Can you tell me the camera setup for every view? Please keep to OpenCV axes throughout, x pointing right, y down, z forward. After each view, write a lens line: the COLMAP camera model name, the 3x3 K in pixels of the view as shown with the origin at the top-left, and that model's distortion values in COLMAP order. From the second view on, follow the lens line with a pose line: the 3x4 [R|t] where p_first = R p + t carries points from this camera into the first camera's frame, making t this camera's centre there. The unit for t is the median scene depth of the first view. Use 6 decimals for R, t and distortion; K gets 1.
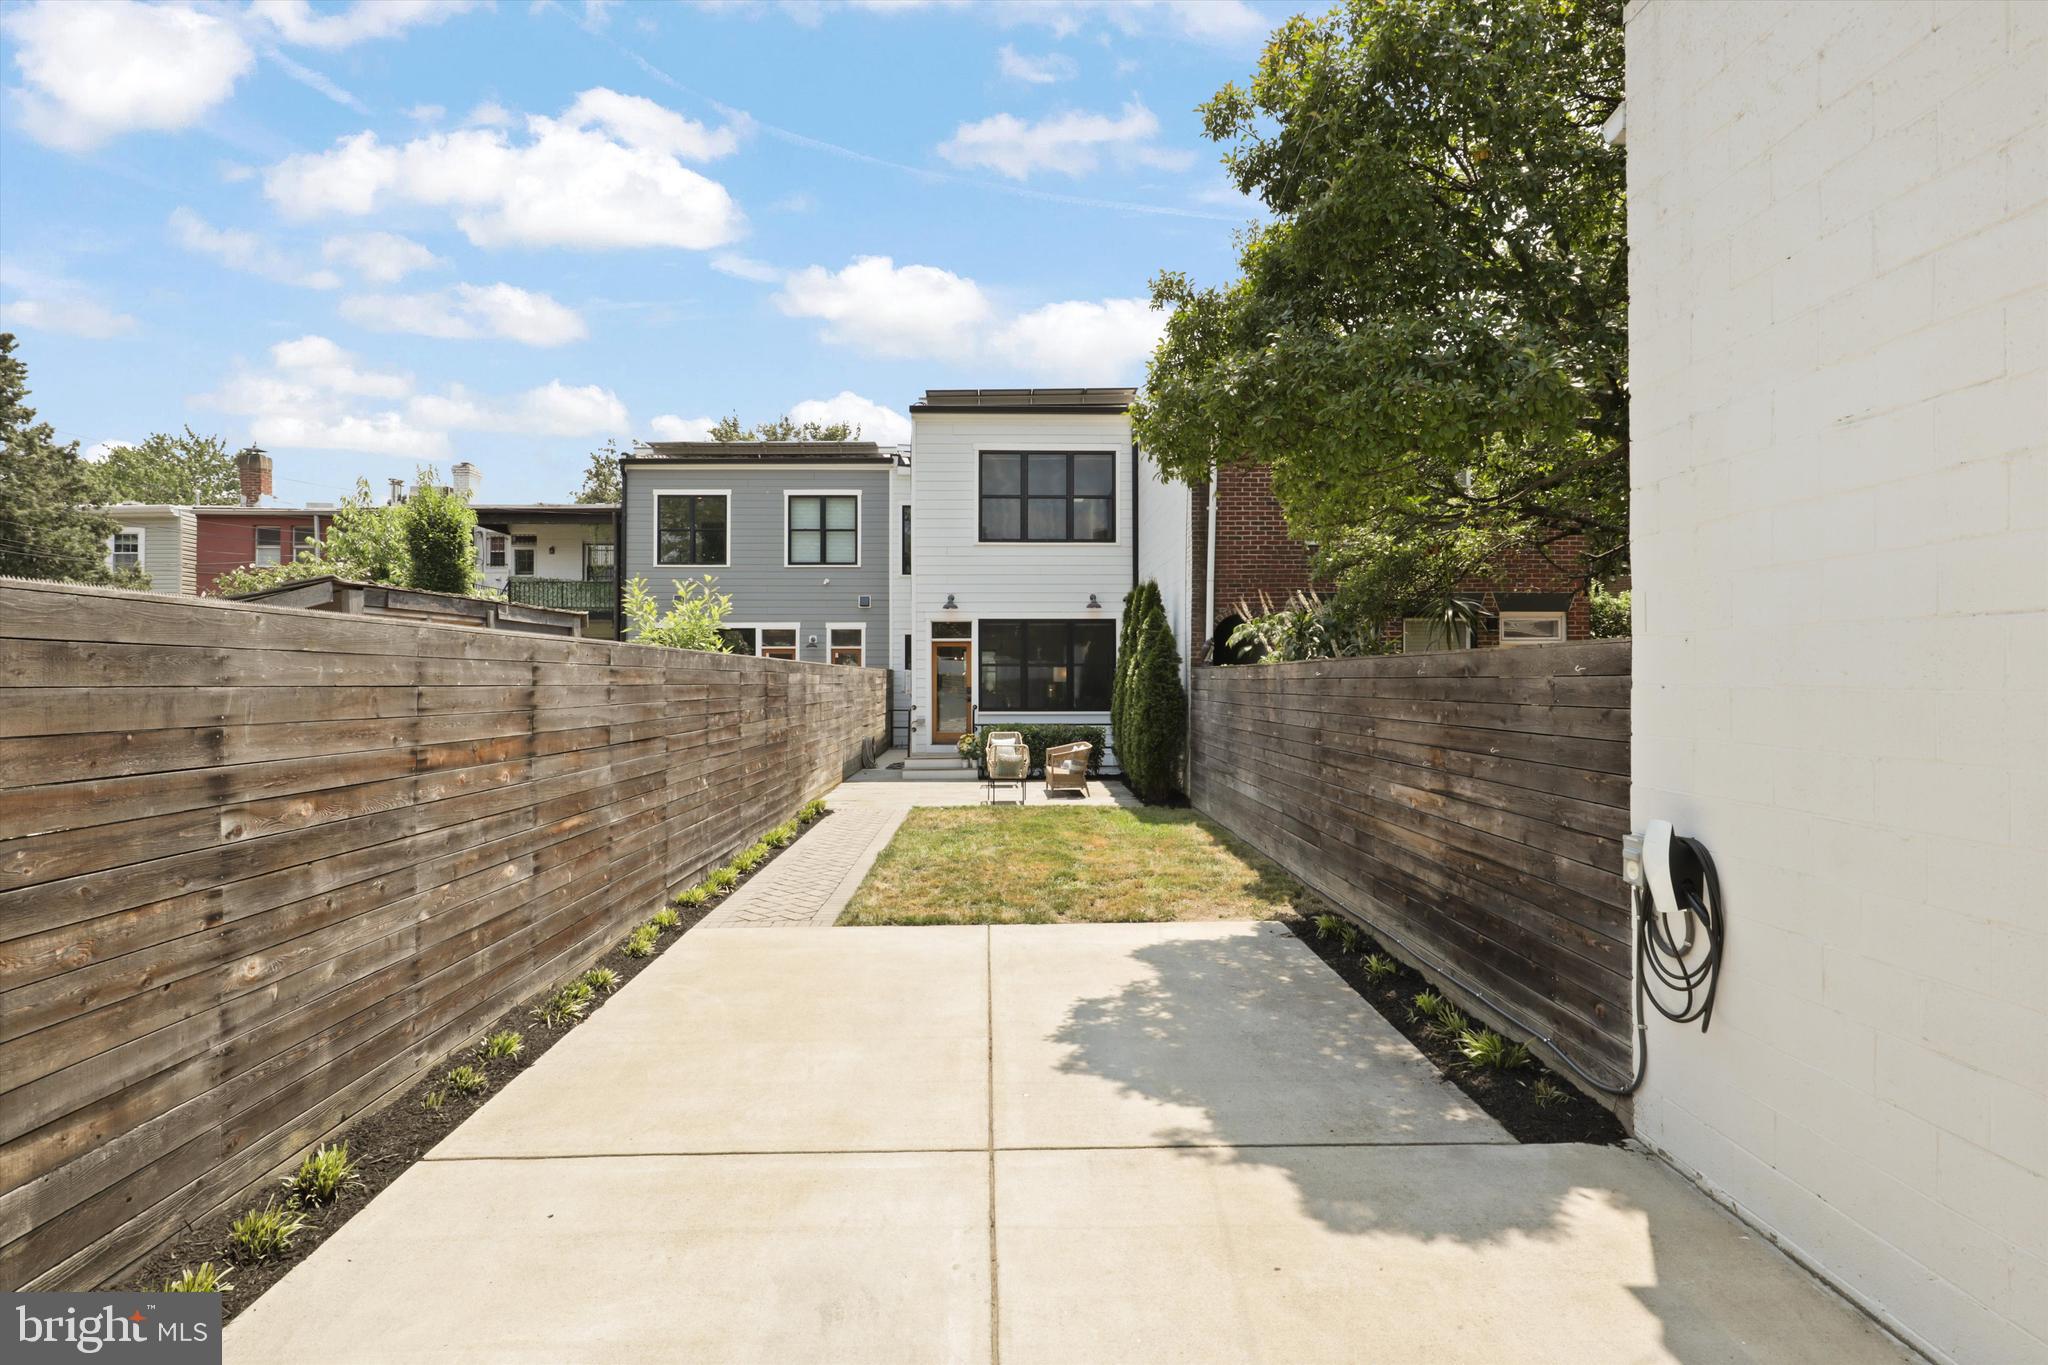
lens RADIAL K [[1017.5, 0, 1027.4], [0, 1017.5, 684.7], [0, 0, 1]] dist [-0.004268, 0.000825]
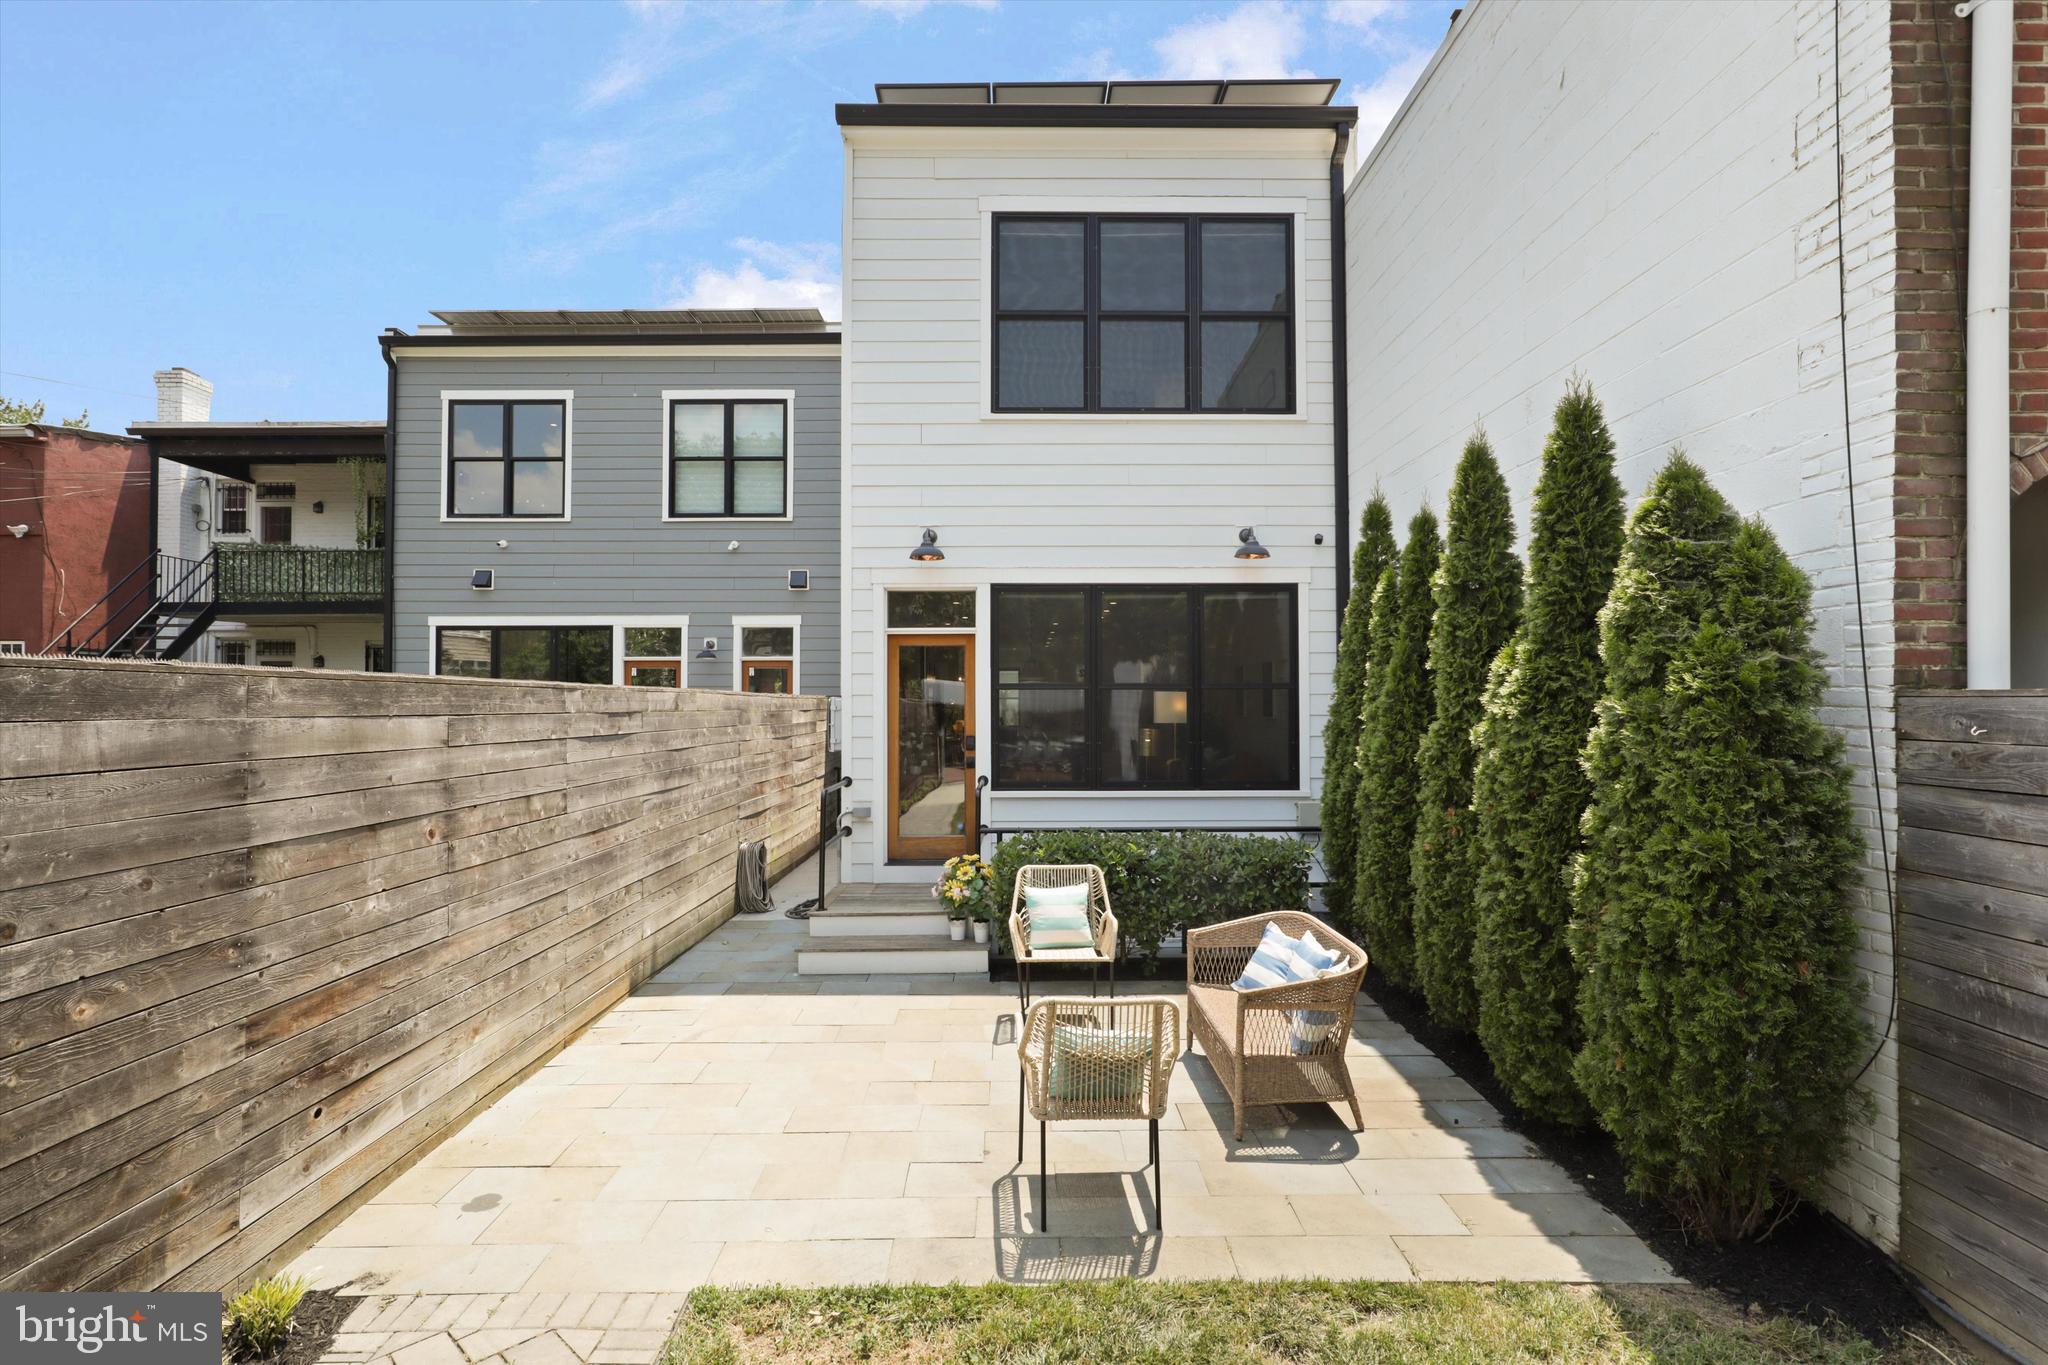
lens RADIAL K [[1017.5, 0, 1025.4], [0, 1017.5, 685.2], [0, 0, 1]] dist [-0.004268, 0.000825]
pose [[0.999844, -0.001277, -0.017638, -0.024693], [0.000880, 0.999747, -0.022492, -0.009818], [0.017662, 0.022473, 0.999591, 0.545912]]
